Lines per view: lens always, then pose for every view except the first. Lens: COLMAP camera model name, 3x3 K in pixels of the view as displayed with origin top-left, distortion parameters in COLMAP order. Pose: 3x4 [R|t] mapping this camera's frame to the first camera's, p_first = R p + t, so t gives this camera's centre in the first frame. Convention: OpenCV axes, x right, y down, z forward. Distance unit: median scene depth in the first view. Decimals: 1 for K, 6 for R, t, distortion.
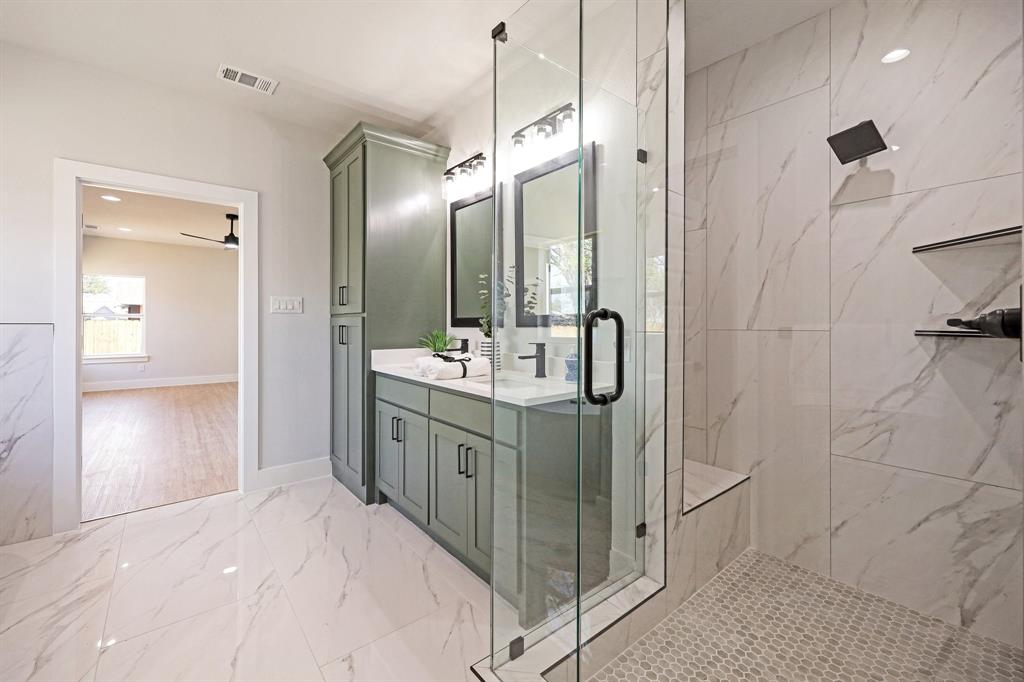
lens RADIAL K [[417.7, 0, 514.0], [0, 417.7, 325.9], [0, 0, 1]] dist [-0.002275, -0.000221]
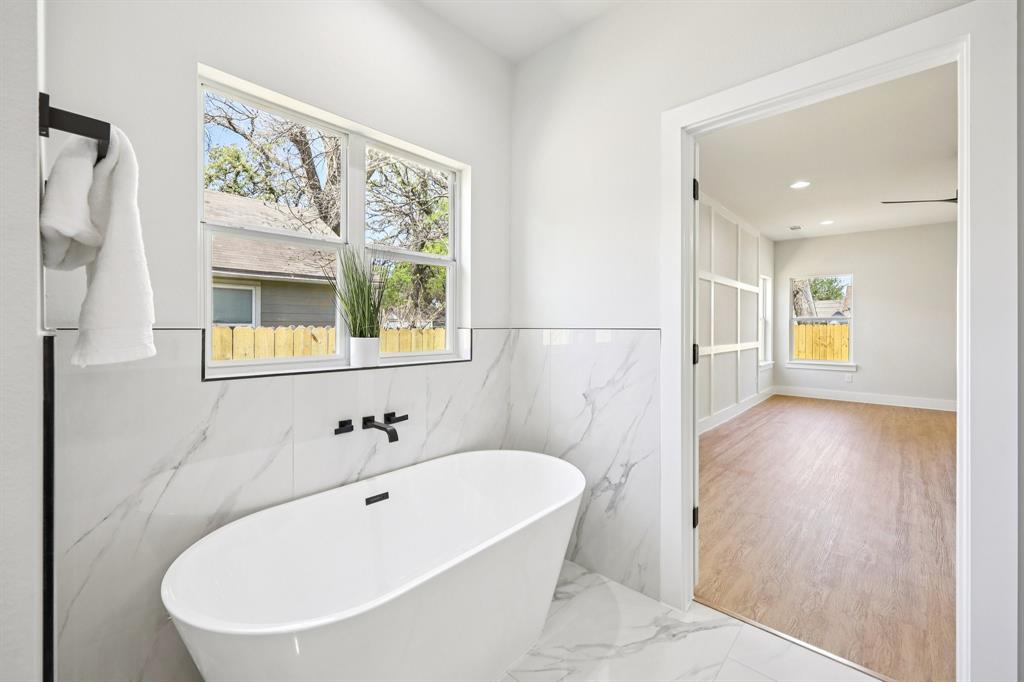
lens RADIAL K [[419.0, 0, 510.0], [0, 419.0, 330.2], [0, 0, 1]] dist [0.002507, 0.000278]
pose [[0.124904, 0.002340, -0.992166, -0.274065], [-0.001023, 0.999997, 0.002229, -0.003075], [0.992168, 0.000736, 0.124906, 0.462698]]
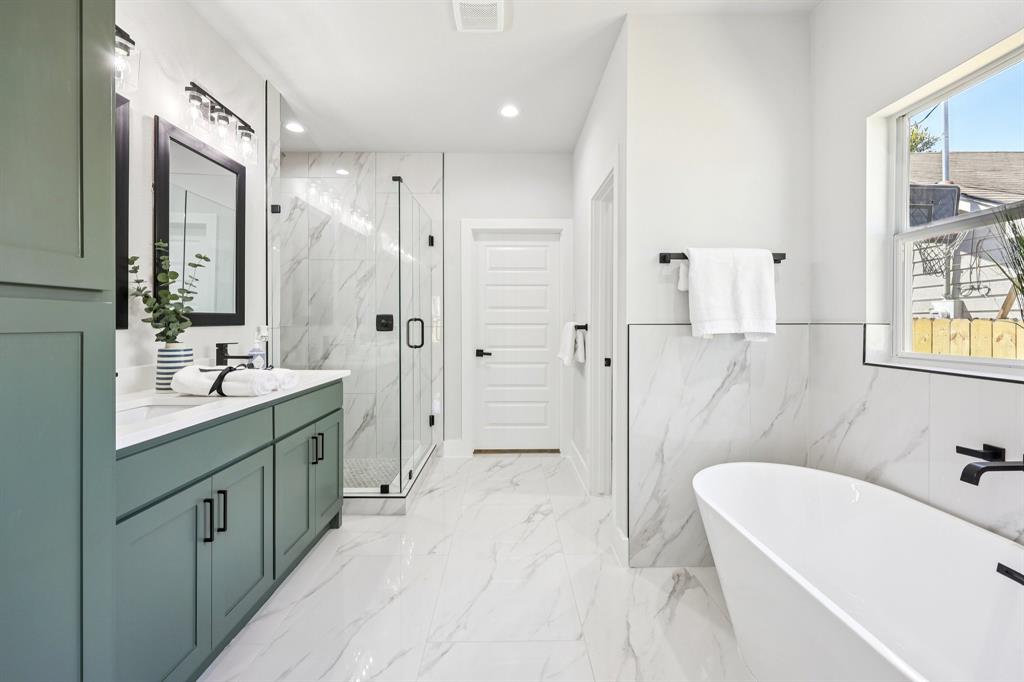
lens RADIAL K [[411.5, 0, 517.5], [0, 411.5, 324.6], [0, 0, 1]] dist [0.000499, 0.000041]
pose [[-0.784397, -0.004344, 0.620244, -0.720323], [-0.001134, 0.999984, 0.005570, -0.004615], [-0.620258, 0.003666, -0.784389, 0.916419]]
